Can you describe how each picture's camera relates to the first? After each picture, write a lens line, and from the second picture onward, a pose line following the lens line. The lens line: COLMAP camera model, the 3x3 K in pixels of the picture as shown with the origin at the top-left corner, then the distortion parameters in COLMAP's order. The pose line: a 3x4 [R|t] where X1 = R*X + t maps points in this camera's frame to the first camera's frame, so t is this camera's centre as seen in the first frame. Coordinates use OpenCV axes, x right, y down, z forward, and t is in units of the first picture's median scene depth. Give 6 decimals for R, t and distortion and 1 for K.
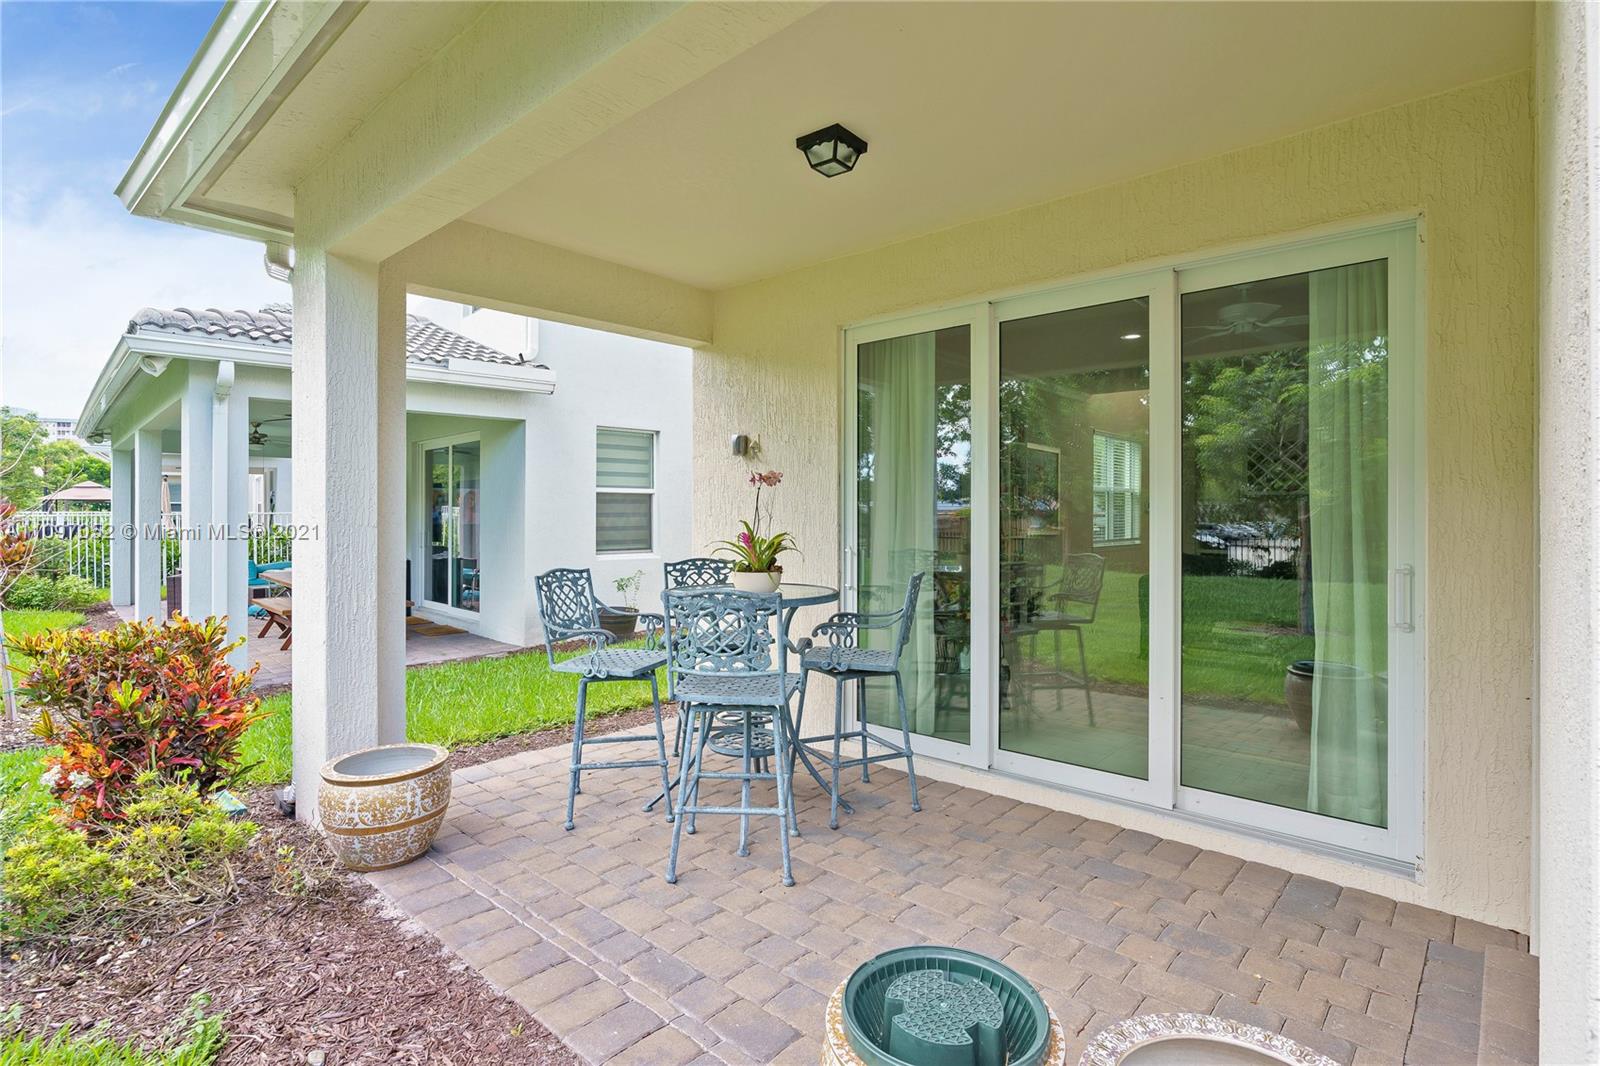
lens RADIAL K [[765.8, 0, 795.7], [0, 765.8, 532.6], [0, 0, 1]] dist [-0.017717, 0.009558]
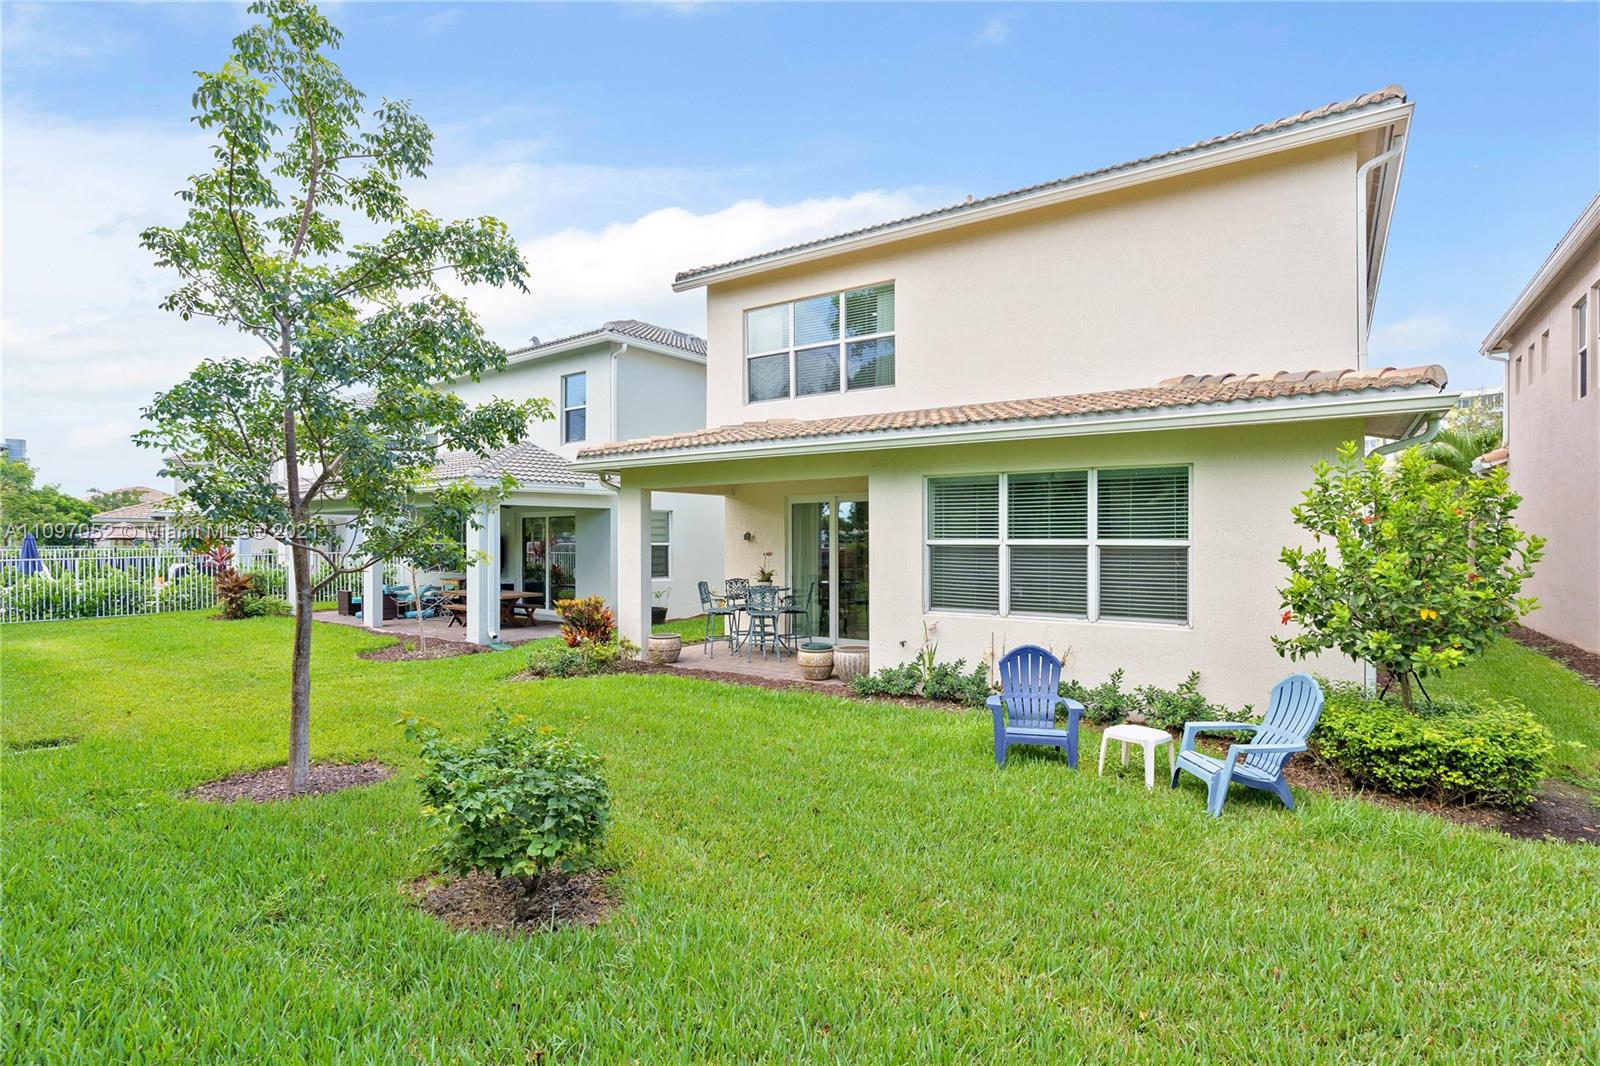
lens RADIAL K [[765.8, 0, 795.7], [0, 765.8, 532.6], [0, 0, 1]] dist [-0.017717, 0.009558]
pose [[0.991653, 0.008264, 0.128669, -0.275636], [-0.003287, 0.999240, -0.038848, -0.027455], [-0.128893, 0.038101, 0.990926, -1.861609]]
